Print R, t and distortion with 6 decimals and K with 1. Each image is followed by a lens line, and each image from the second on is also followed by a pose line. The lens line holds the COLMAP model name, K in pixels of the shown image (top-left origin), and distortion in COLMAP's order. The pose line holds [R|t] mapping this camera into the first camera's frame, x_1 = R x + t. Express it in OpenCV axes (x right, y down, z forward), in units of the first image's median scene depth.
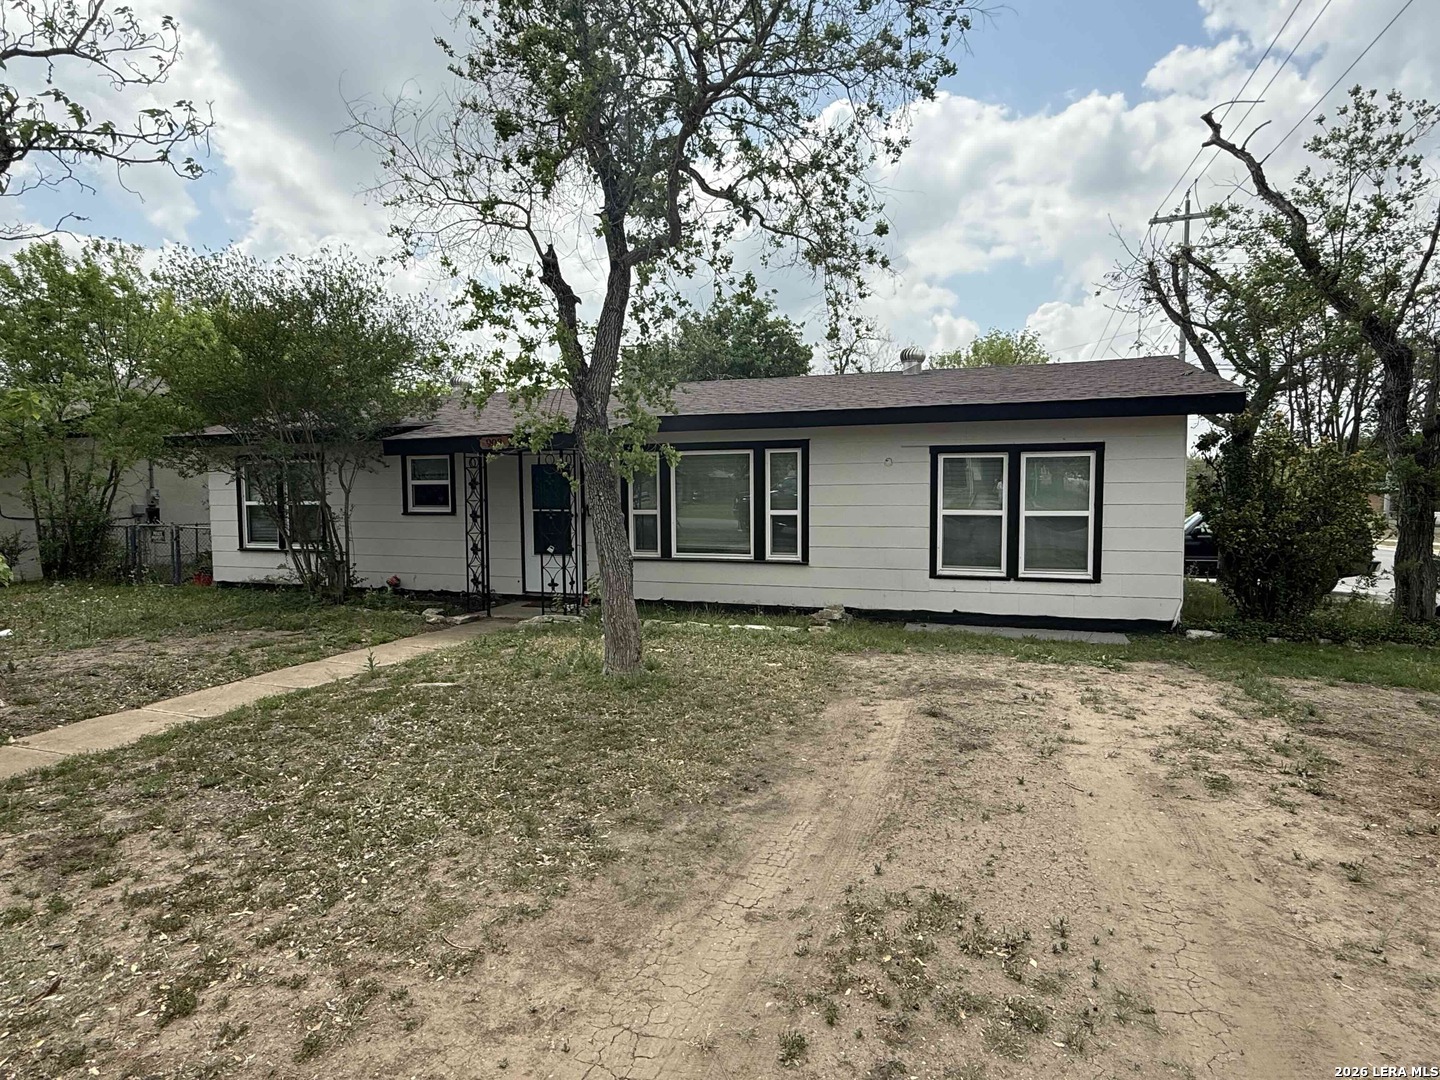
lens RADIAL K [[705.7, 0, 720.8], [0, 705.7, 536.9], [0, 0, 1]] dist [-0.002195, 0.000526]
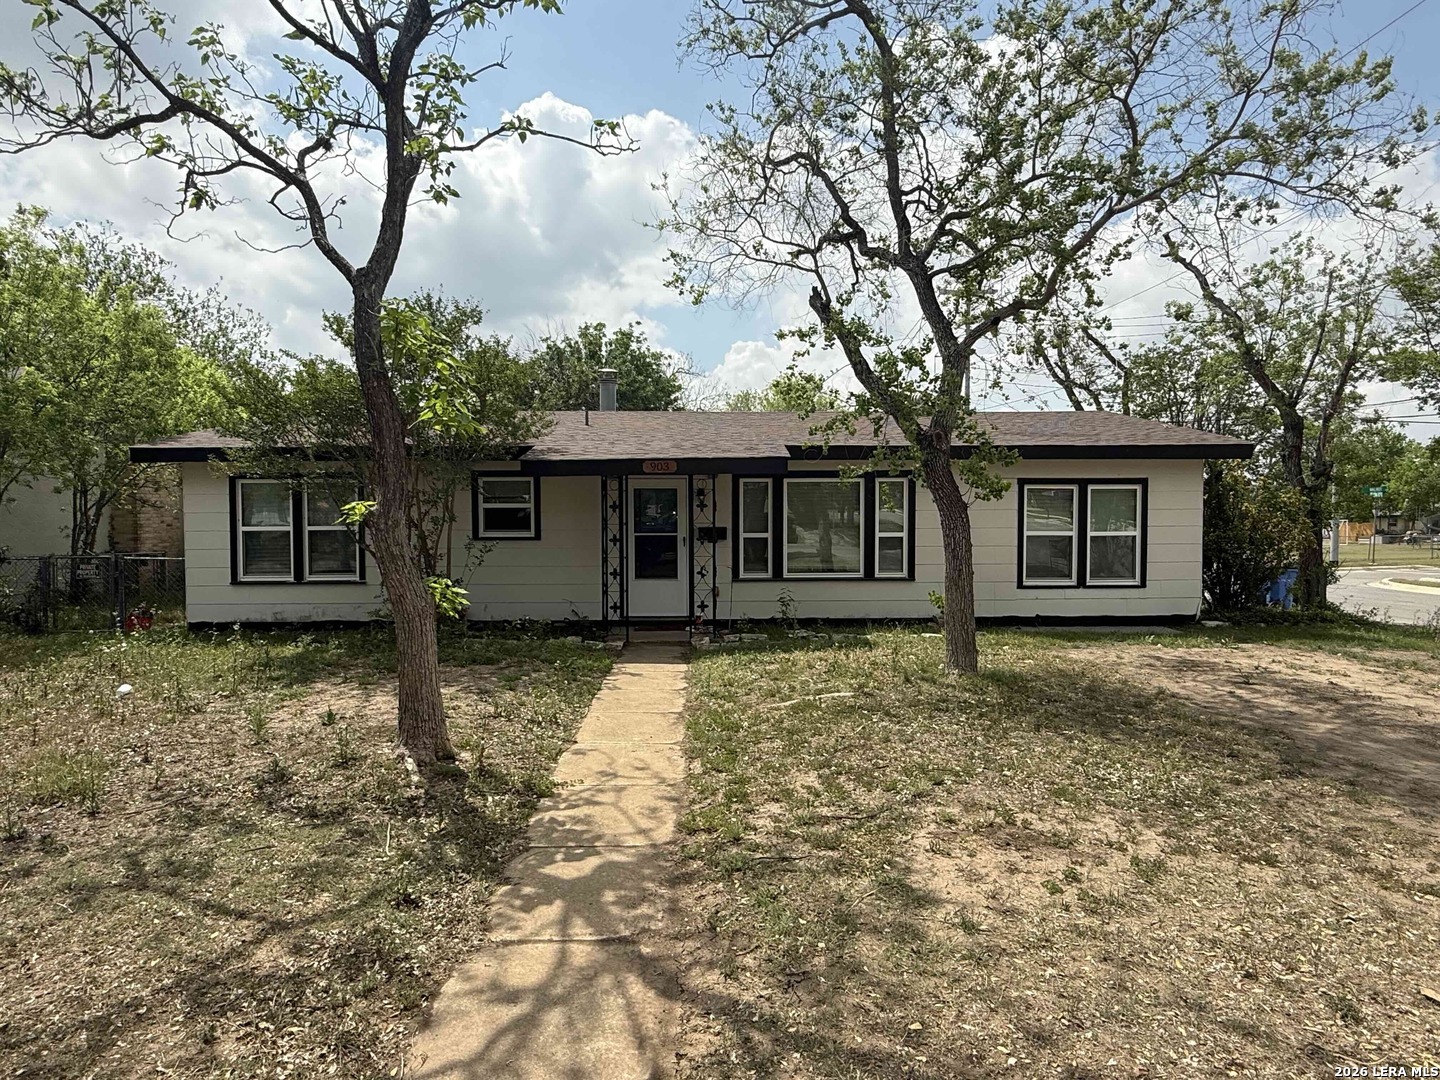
lens RADIAL K [[705.7, 0, 706.8], [0, 705.7, 536.8], [0, 0, 1]] dist [-0.002195, 0.000526]
pose [[0.949432, -0.006155, 0.313914, -0.540646], [0.018477, 0.999170, -0.036294, 0.004360], [-0.313430, 0.040259, 0.948758, 0.029051]]
